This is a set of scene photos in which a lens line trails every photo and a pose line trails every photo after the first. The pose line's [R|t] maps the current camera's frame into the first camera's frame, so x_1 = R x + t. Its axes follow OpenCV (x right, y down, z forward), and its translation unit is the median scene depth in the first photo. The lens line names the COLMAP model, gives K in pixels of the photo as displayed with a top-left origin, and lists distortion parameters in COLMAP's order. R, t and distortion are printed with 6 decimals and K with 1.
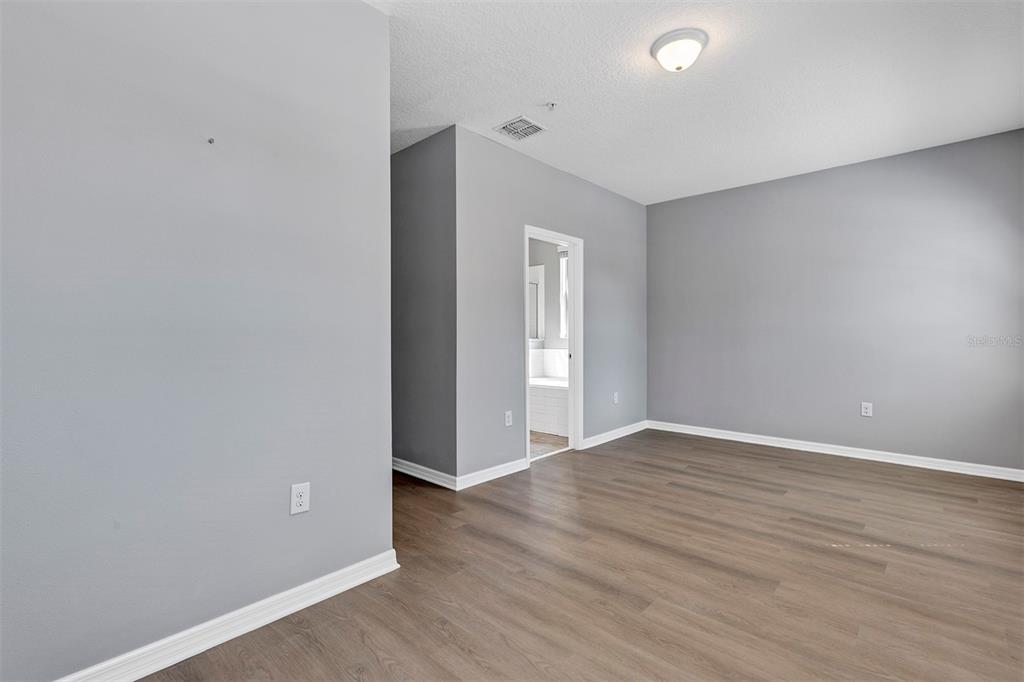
lens RADIAL K [[469.1, 0, 511.1], [0, 469.1, 338.6], [0, 0, 1]] dist [0.004018, 0.000382]
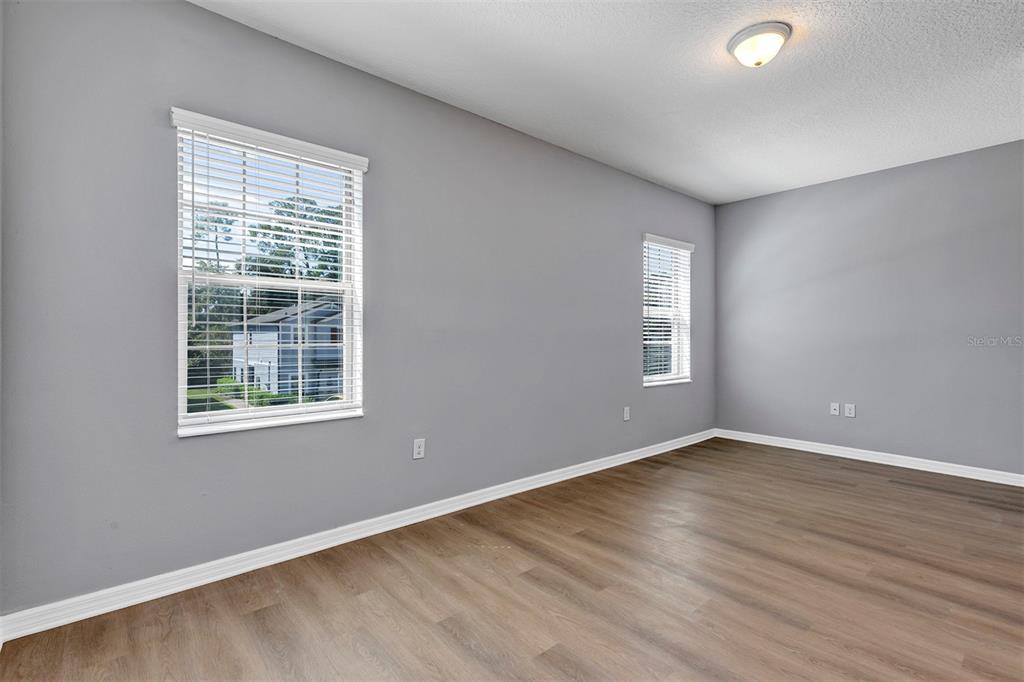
lens RADIAL K [[469.1, 0, 512.5], [0, 469.1, 339.3], [0, 0, 1]] dist [0.004018, 0.000382]
pose [[-0.993262, 0.003570, 0.115832, 0.823882], [0.004353, 0.999969, 0.006515, -0.021228], [-0.115805, 0.006976, -0.993247, 2.223195]]
